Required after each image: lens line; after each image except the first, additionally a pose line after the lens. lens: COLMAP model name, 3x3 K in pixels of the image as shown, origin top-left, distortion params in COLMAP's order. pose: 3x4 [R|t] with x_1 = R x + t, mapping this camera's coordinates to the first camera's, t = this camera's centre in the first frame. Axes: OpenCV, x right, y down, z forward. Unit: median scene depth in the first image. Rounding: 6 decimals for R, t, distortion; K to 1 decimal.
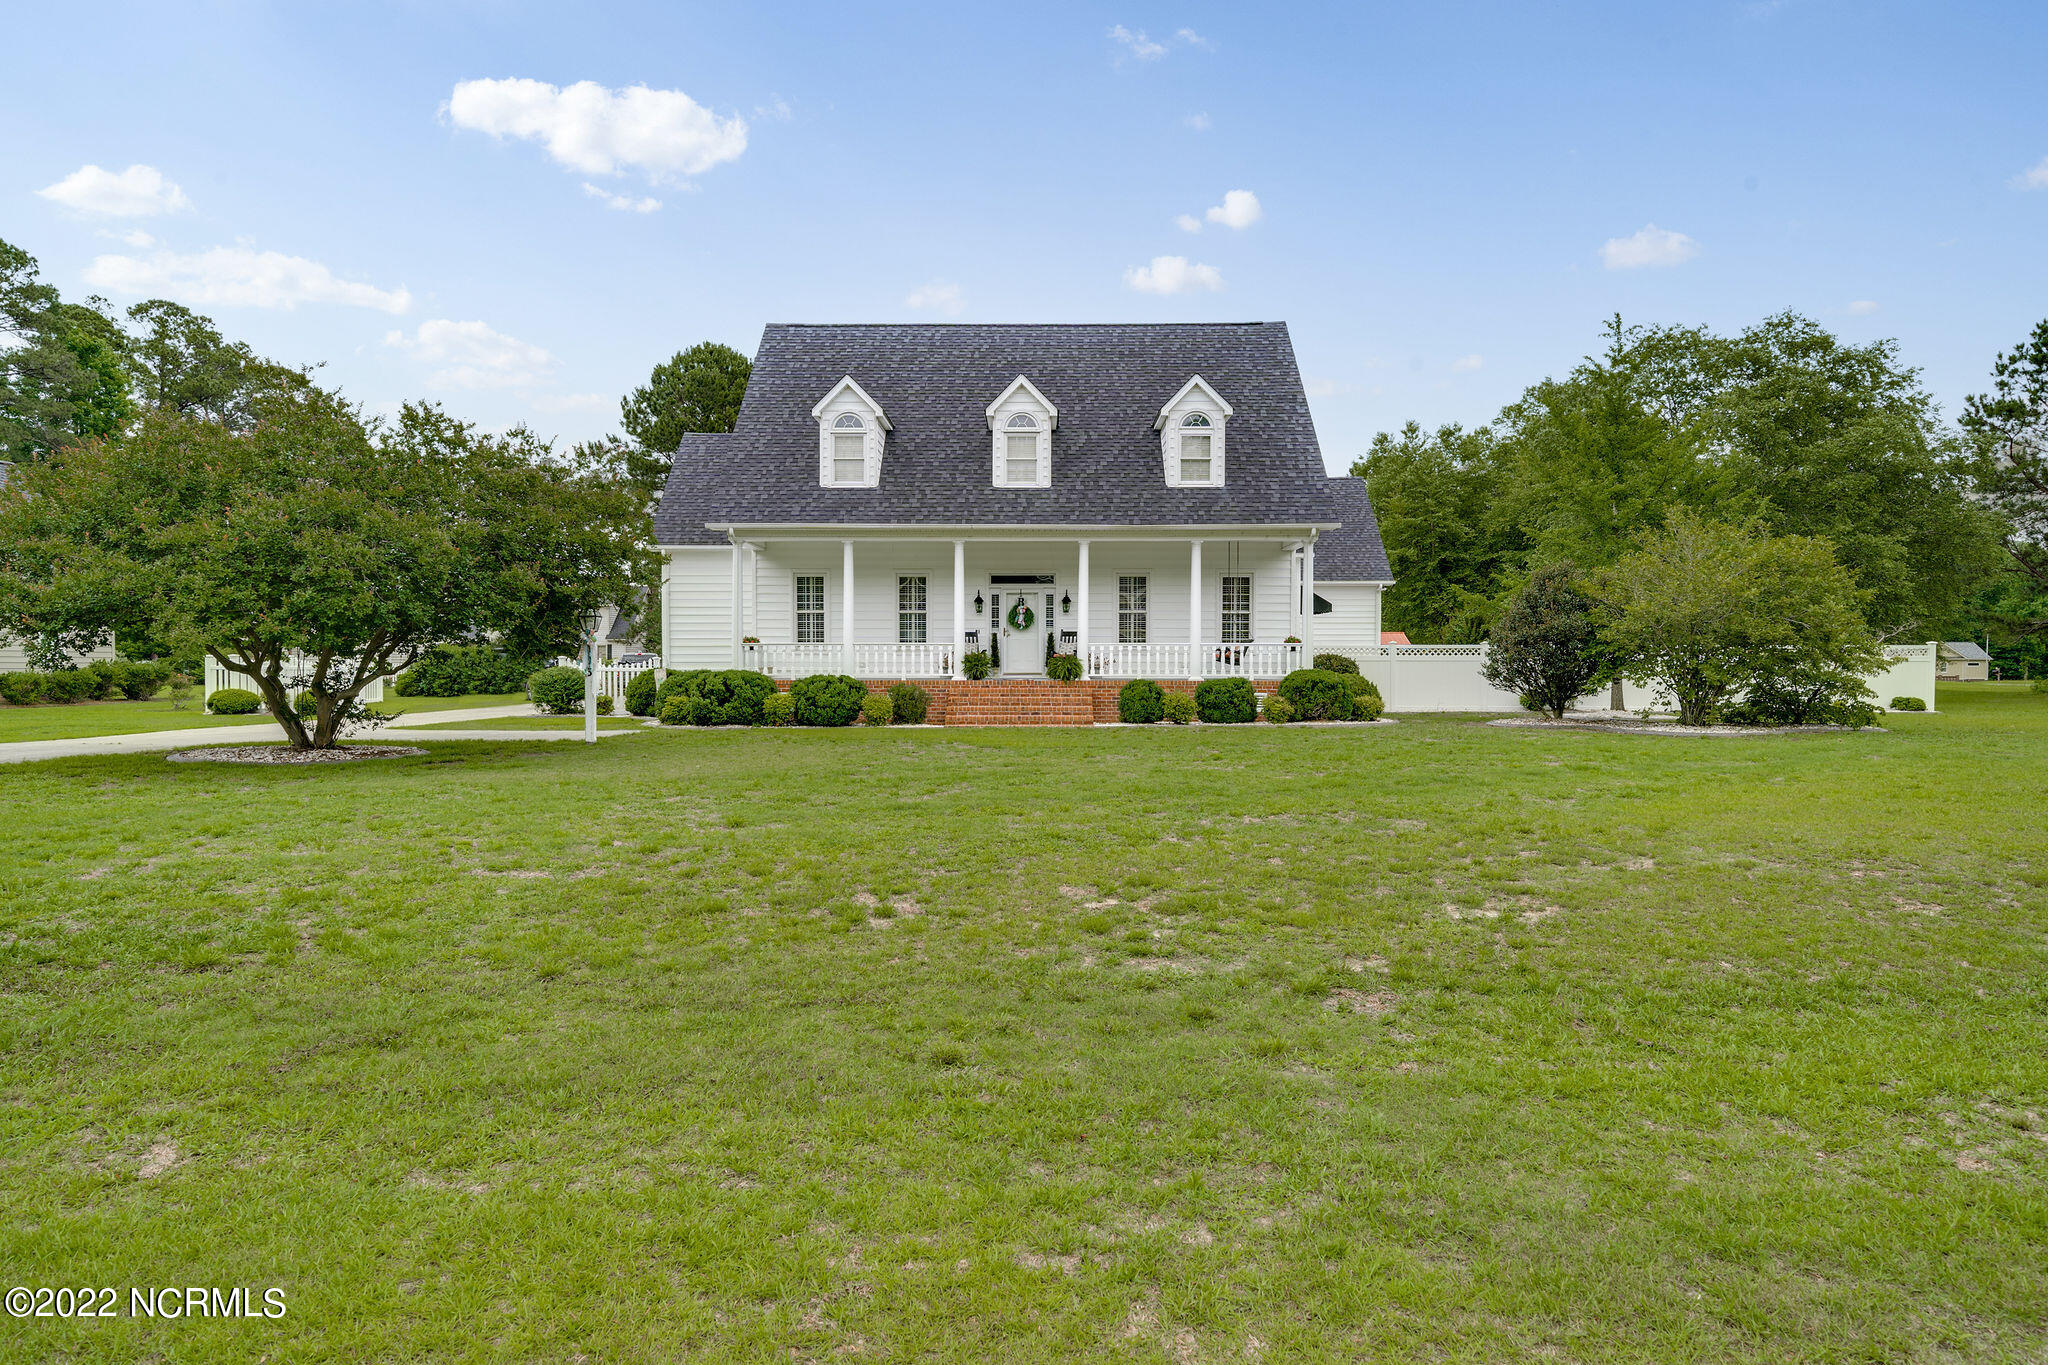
lens RADIAL K [[4023.1, 0, 1020.1], [0, 4023.1, 682.6], [0, 0, 1]] dist [-0.071841, 0.000000]
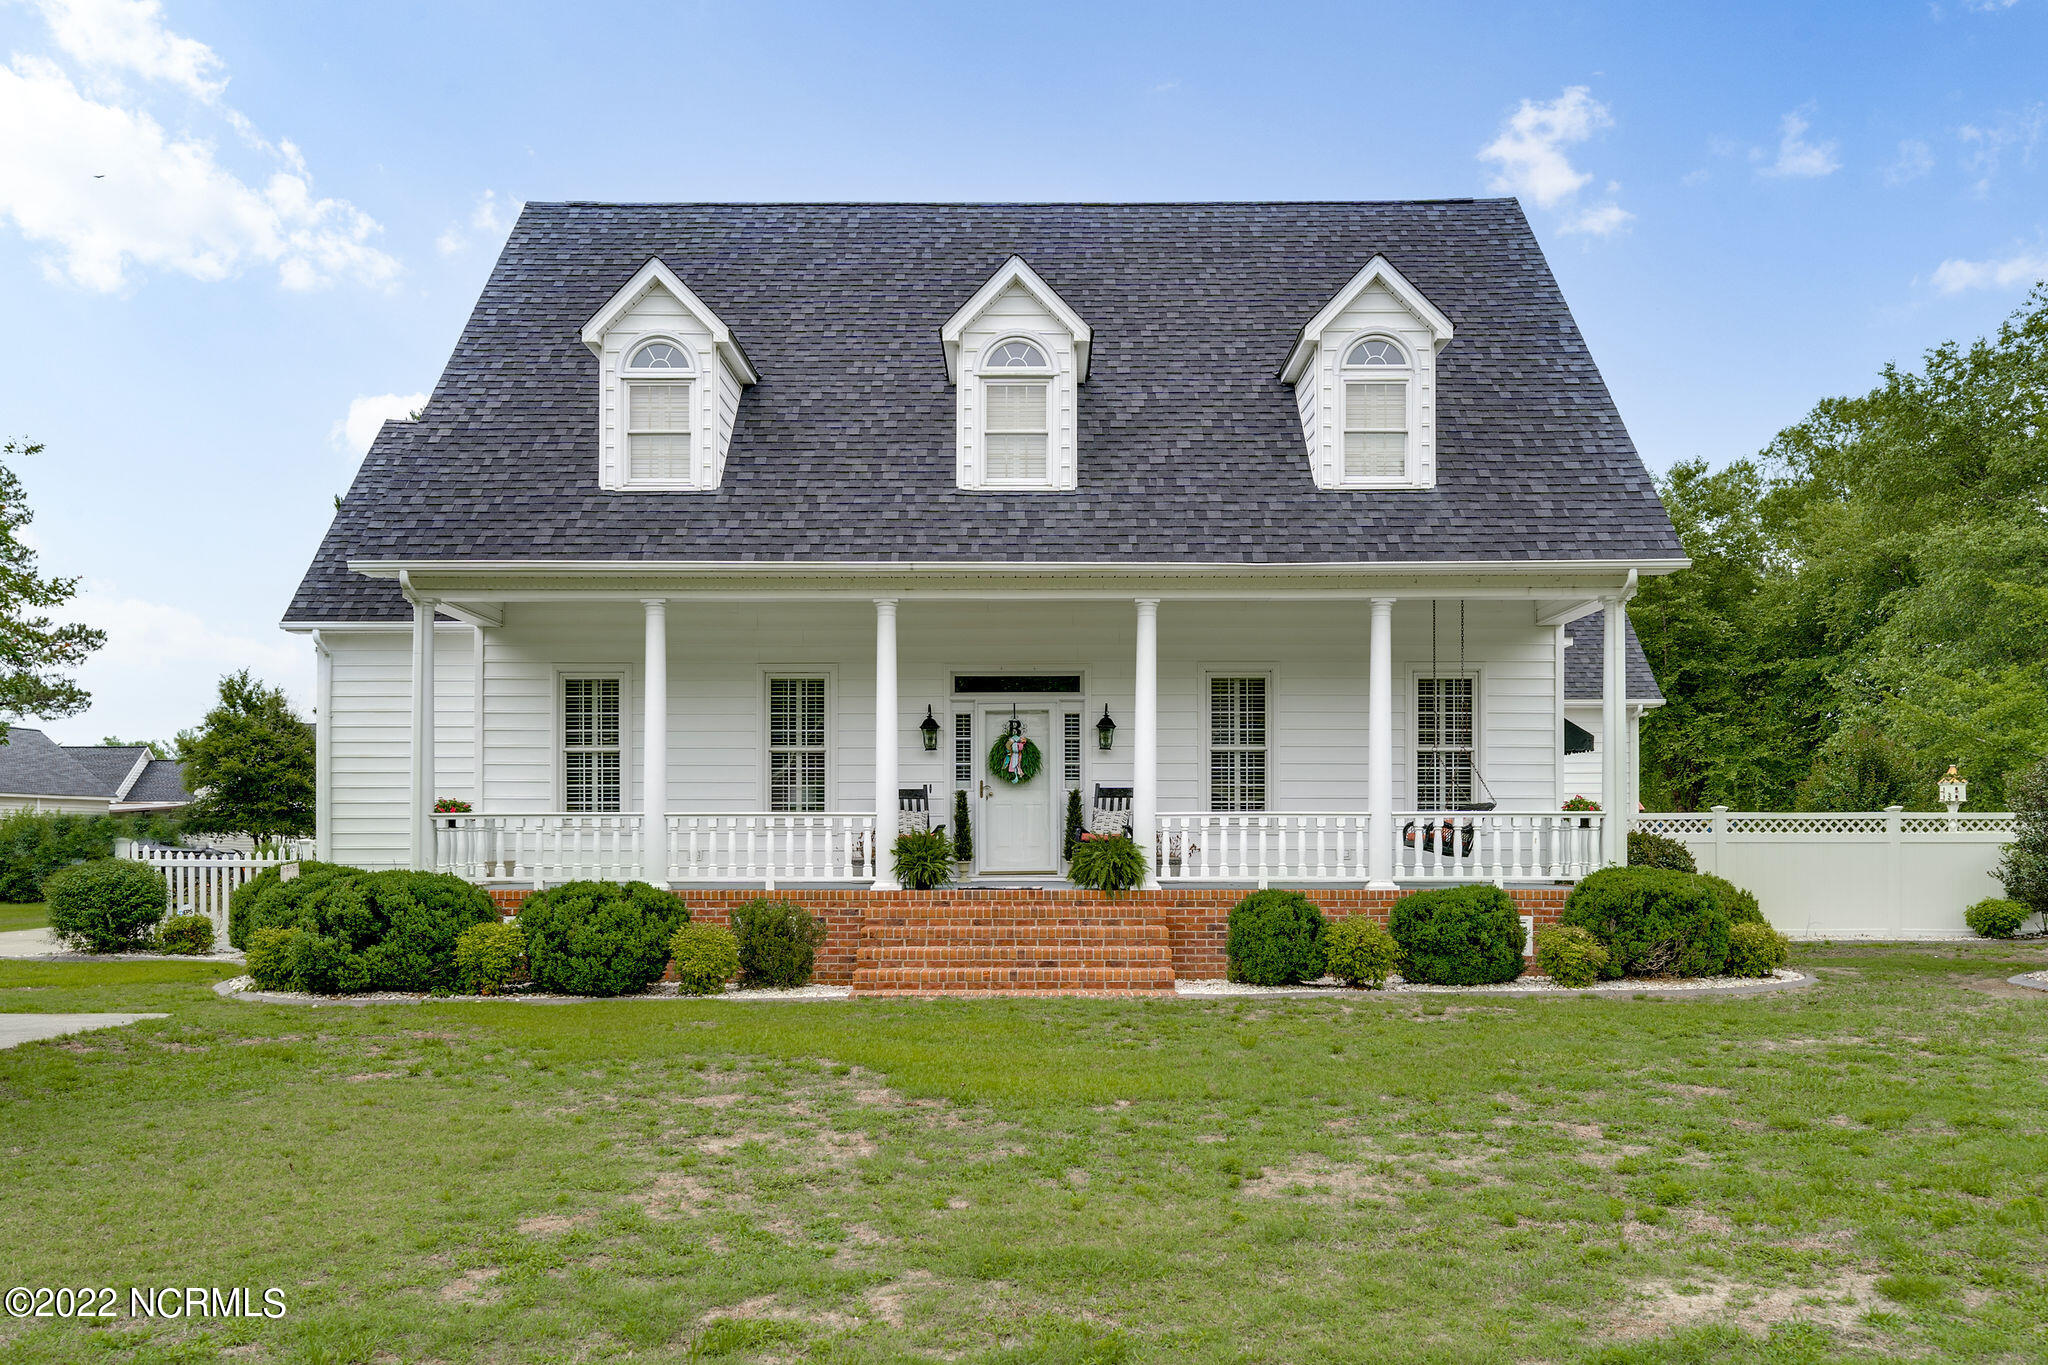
lens RADIAL K [[4023.1, 0, 1031.0], [0, 4023.1, 688.2], [0, 0, 1]] dist [-0.071841, 0.000000]
pose [[0.999969, -0.001720, 0.007735, -0.001668], [0.002020, 0.999238, -0.038973, -0.005862], [-0.007662, 0.038987, 0.999210, 0.518338]]
